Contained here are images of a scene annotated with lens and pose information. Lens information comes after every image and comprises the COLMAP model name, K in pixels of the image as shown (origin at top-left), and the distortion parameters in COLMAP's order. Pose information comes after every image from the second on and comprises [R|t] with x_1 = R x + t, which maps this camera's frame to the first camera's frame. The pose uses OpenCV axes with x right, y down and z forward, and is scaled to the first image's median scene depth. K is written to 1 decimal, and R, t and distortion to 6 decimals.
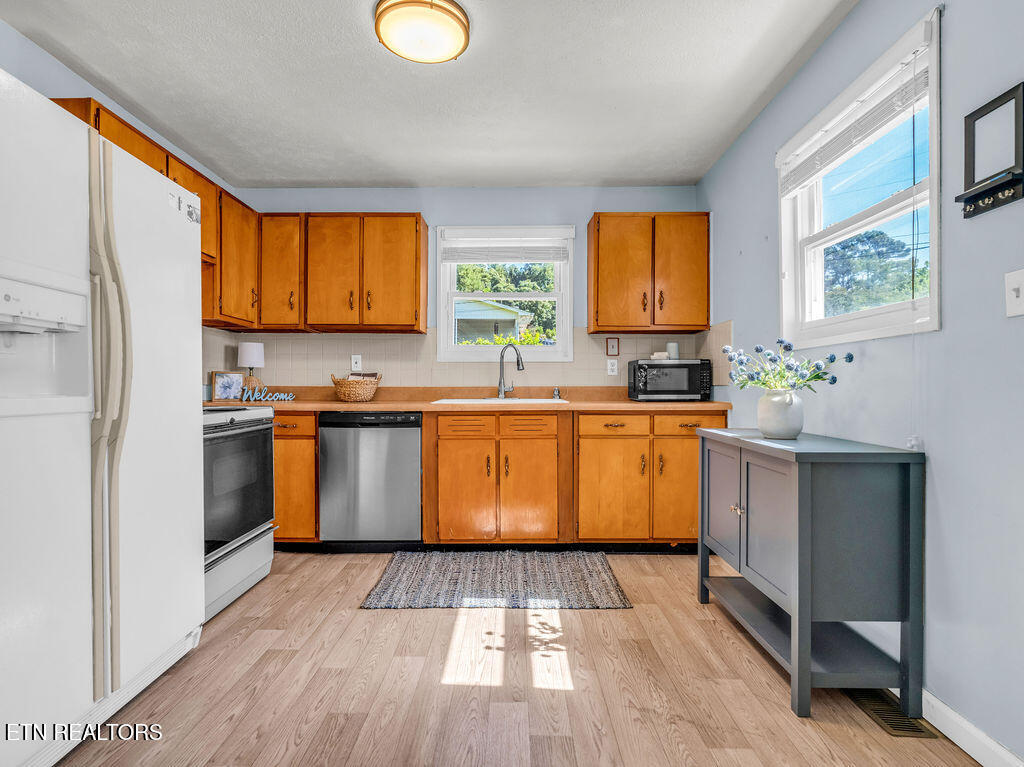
lens RADIAL K [[535.2, 0, 512.0], [0, 535.2, 383.5], [0, 0, 1]] dist [-0.003242, 0.000017]
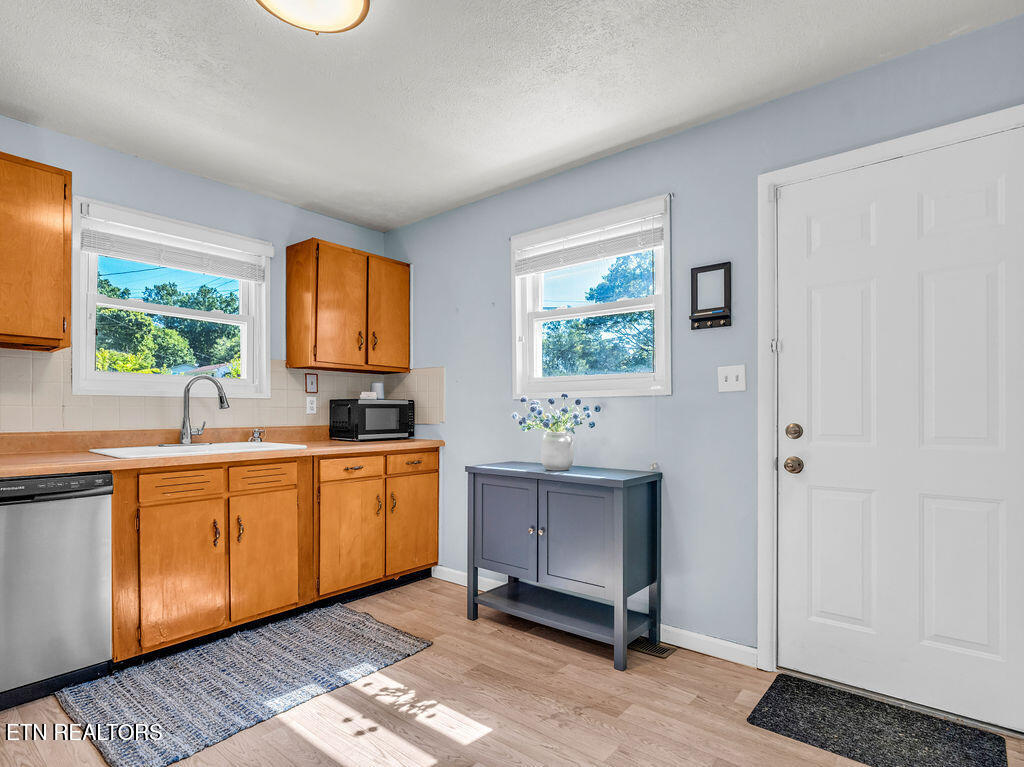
lens RADIAL K [[533.8, 0, 496.1], [0, 533.8, 410.8], [0, 0, 1]] dist [0.000620, 0.000088]
pose [[0.642013, 0.003386, 0.766686, -0.377249], [-0.003878, 0.999992, -0.001168, -0.024649], [-0.766684, -0.002224, 0.642021, 0.185772]]
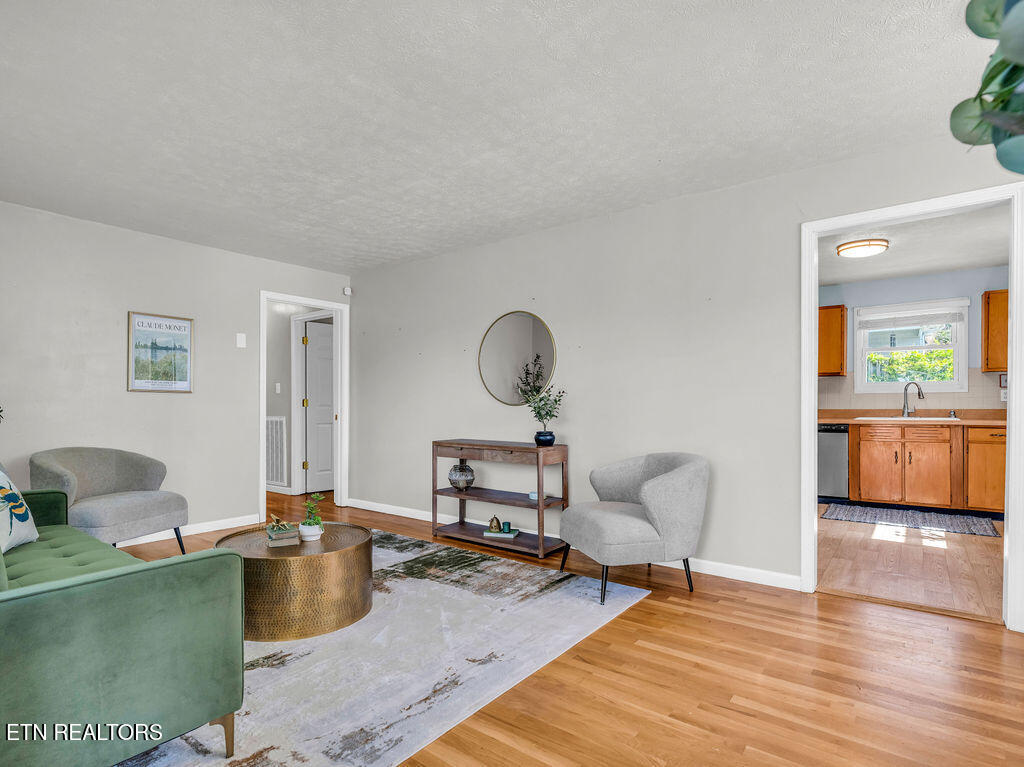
lens RADIAL K [[538.5, 0, 499.7], [0, 538.5, 406.4], [0, 0, 1]] dist [0.001330, 0.000619]
pose [[0.791558, -0.000461, -0.611094, 0.004342], [0.006619, 0.999948, 0.007819, -0.025713], [0.611058, -0.010234, 0.791520, -1.076266]]
